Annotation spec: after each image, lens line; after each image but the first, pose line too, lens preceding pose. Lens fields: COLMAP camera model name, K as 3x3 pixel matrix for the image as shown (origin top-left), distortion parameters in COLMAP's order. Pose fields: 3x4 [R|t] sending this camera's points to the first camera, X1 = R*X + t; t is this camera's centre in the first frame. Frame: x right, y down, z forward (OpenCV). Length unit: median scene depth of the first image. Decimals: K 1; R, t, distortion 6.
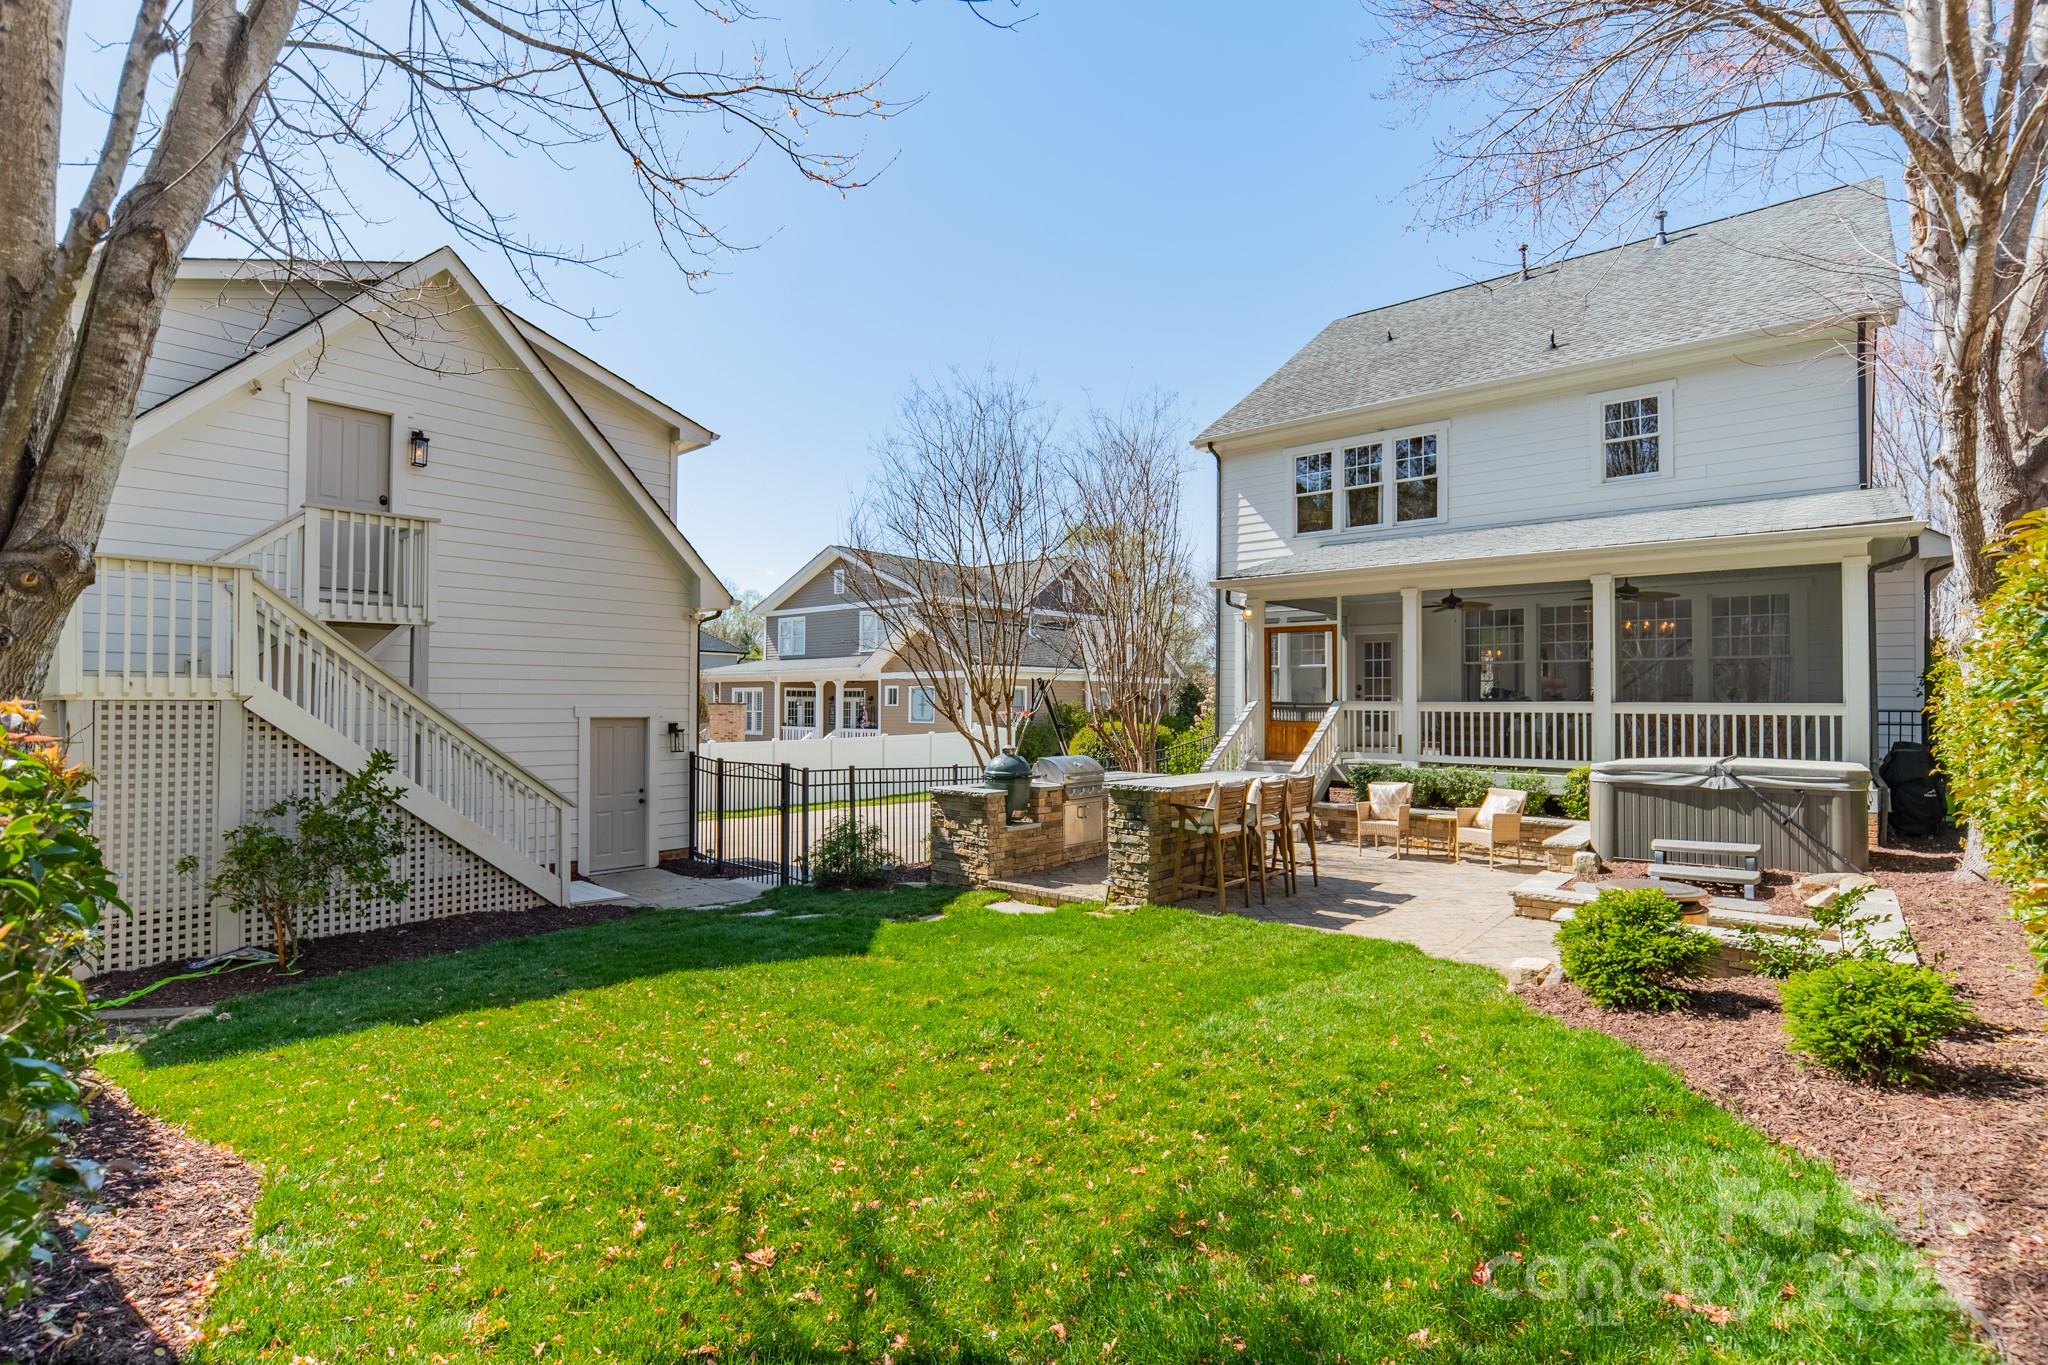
lens RADIAL K [[939.7, 0, 1020.8], [0, 939.7, 684.4], [0, 0, 1]] dist [-0.024734, 0.001846]
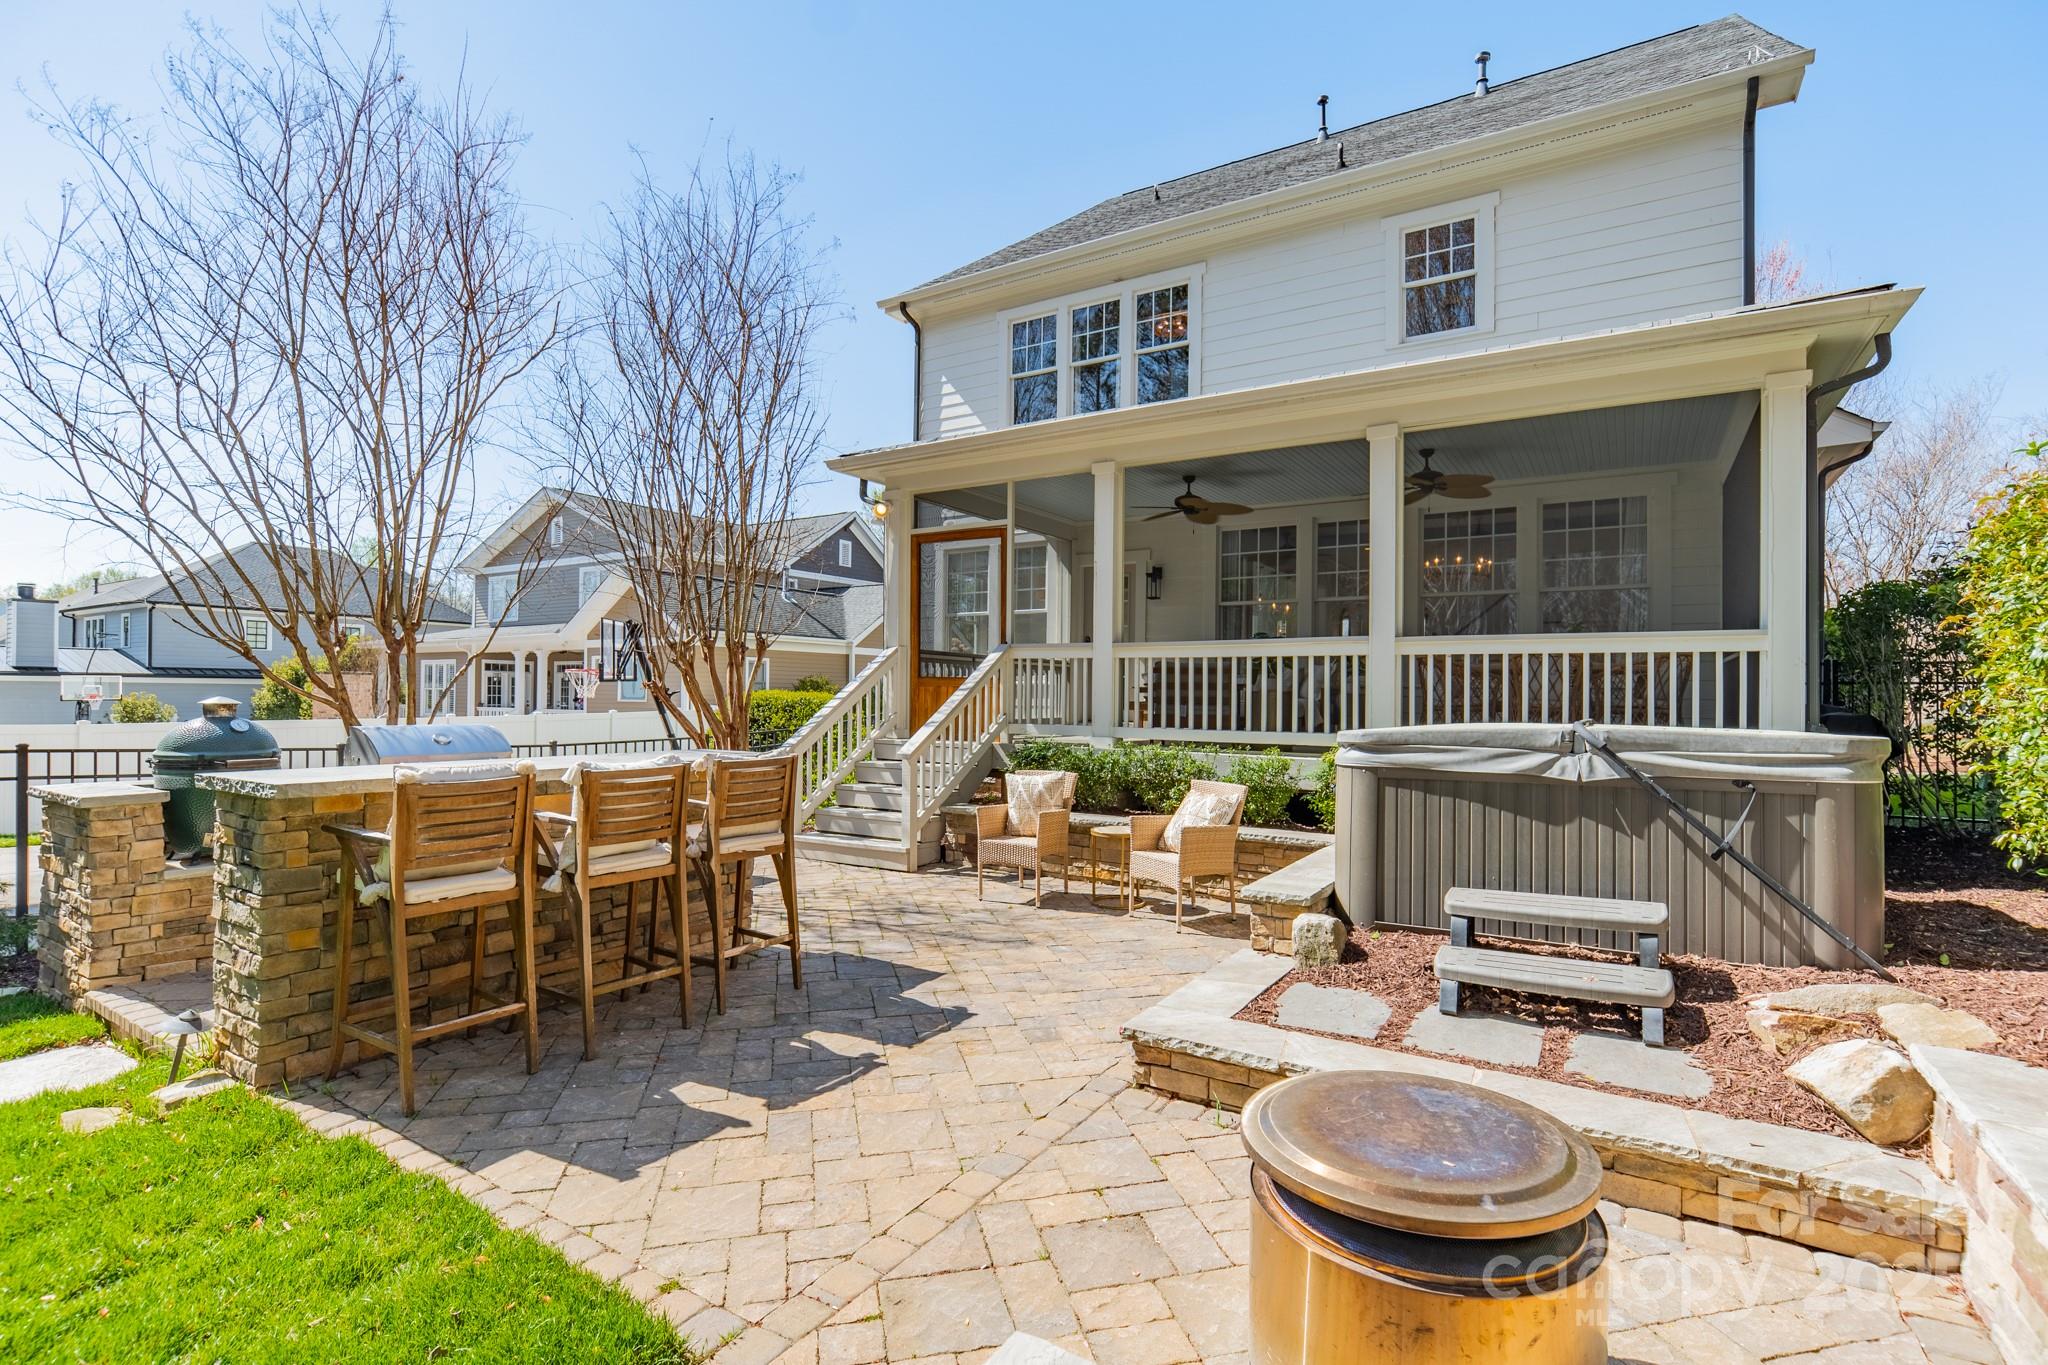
lens RADIAL K [[939.7, 0, 1024.9], [0, 939.7, 688.0], [0, 0, 1]] dist [-0.024734, 0.001846]
pose [[0.988602, 0.005486, 0.150453, 0.304244], [-0.007444, 0.999895, 0.012450, 0.046749], [-0.150368, -0.013428, 0.988539, 0.433612]]
